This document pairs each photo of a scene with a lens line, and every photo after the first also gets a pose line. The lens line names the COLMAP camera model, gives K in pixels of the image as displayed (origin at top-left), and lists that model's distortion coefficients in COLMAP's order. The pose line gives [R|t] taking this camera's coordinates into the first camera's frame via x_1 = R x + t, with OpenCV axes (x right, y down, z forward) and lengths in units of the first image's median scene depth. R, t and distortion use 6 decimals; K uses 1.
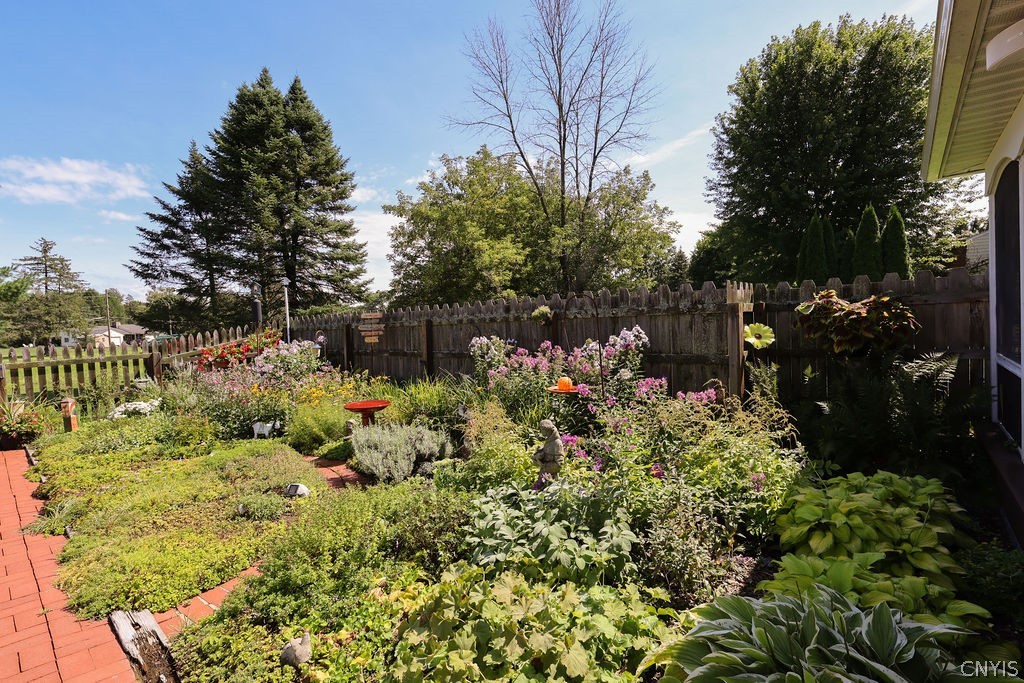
lens RADIAL K [[449.4, 0, 513.7], [0, 449.4, 338.4], [0, 0, 1]] dist [0.004085, 0.000143]
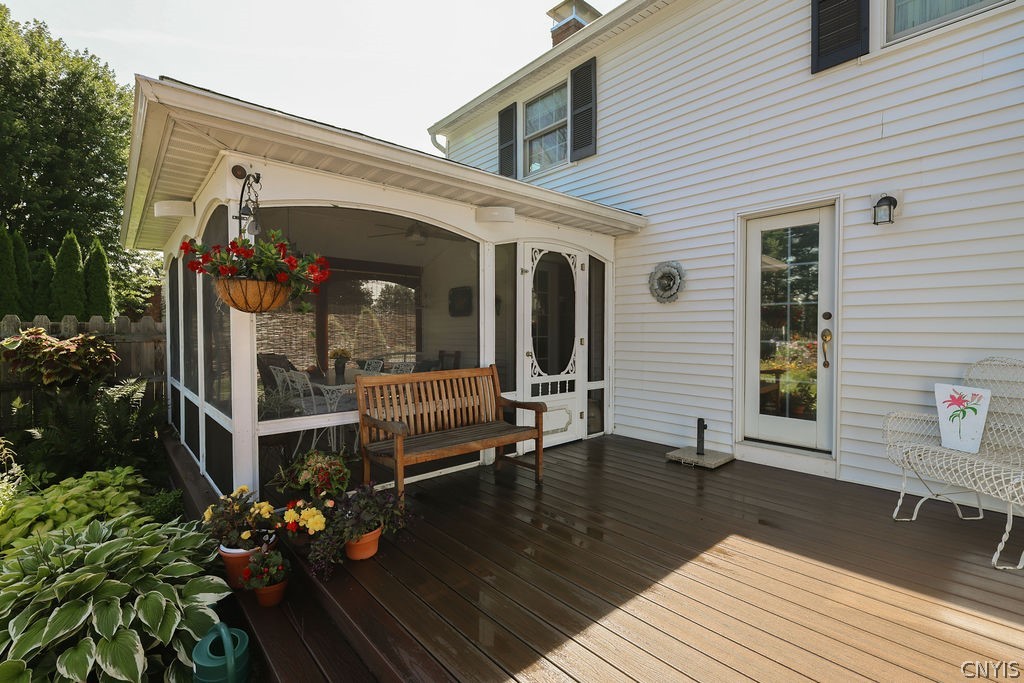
lens RADIAL K [[449.4, 0, 513.7], [0, 449.4, 338.4], [0, 0, 1]] dist [0.004085, 0.000143]
pose [[0.123139, 0.030107, 0.991933, -0.258197], [0.029129, 0.998999, -0.033938, -0.010025], [-0.991962, 0.033073, 0.122139, -0.296949]]
